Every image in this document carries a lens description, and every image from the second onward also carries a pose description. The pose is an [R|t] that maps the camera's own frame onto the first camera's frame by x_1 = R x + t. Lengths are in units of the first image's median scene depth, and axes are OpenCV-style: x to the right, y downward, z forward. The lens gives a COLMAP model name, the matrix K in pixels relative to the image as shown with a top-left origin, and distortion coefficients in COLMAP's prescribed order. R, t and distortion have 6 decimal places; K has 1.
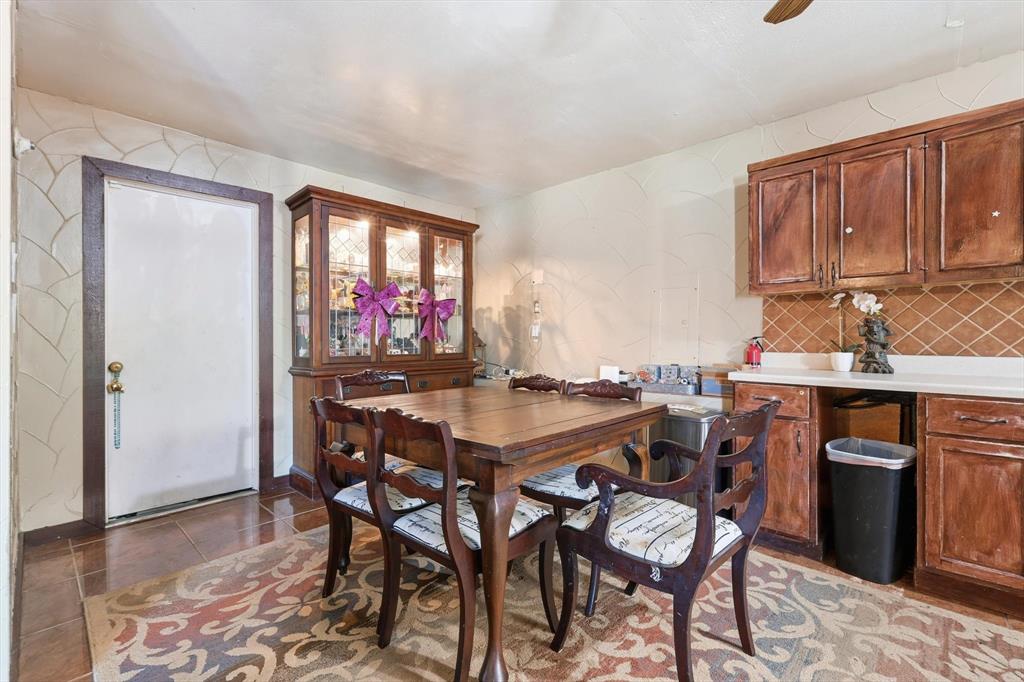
lens RADIAL K [[450.5, 0, 510.1], [0, 450.5, 342.7], [0, 0, 1]] dist [0.005753, 0.000923]
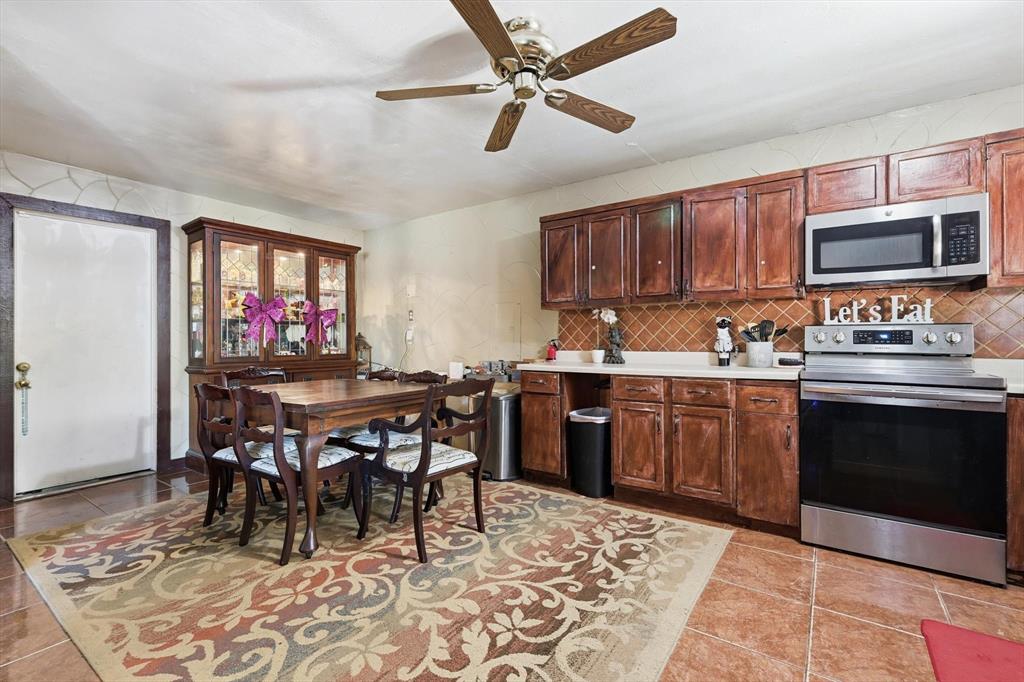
lens RADIAL K [[464.7, 0, 519.6], [0, 464.7, 341.4], [0, 0, 1]] dist [0.003652, 0.001647]
pose [[0.989940, -0.004545, 0.141416, 0.242563], [0.005950, 0.999937, -0.009514, 0.005706], [-0.141364, 0.010260, 0.989905, -0.394136]]
